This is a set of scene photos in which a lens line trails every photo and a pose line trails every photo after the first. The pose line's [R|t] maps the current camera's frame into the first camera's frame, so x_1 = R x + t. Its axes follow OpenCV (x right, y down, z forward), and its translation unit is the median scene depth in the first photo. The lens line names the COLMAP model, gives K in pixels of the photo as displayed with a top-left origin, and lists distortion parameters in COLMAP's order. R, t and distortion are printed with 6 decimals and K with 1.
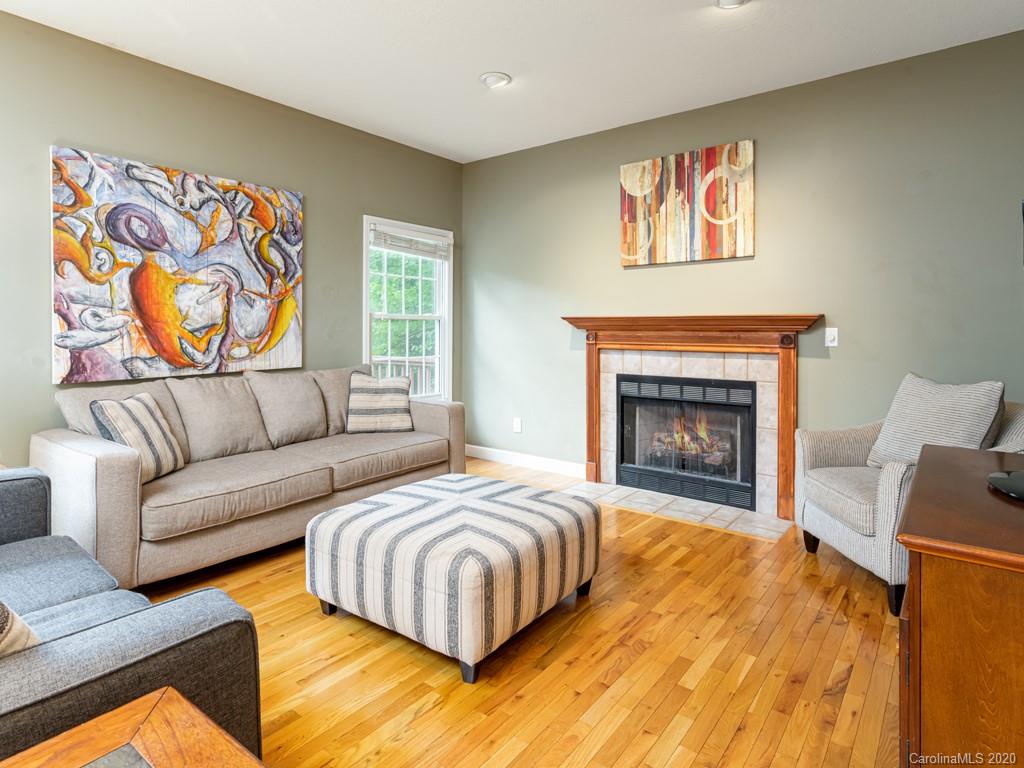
lens RADIAL K [[571.9, 0, 529.3], [0, 571.9, 331.8], [0, 0, 1]] dist [-0.001670, -0.001224]
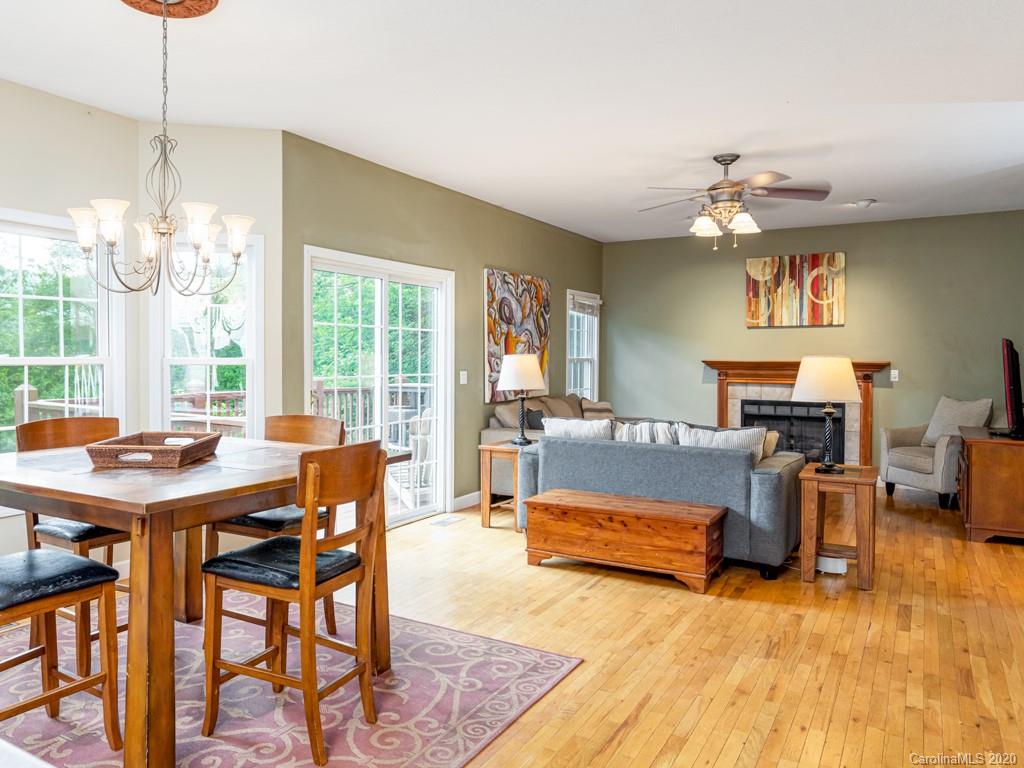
lens RADIAL K [[746.2, 0, 449.8], [0, 746.2, 369.4], [0, 0, 1]] dist [0.004592, -0.004338]
pose [[0.997462, 0.000361, 0.071203, -0.825766], [-0.001232, 0.999925, 0.012196, -0.030035], [-0.071194, -0.012253, 0.997387, -0.971915]]
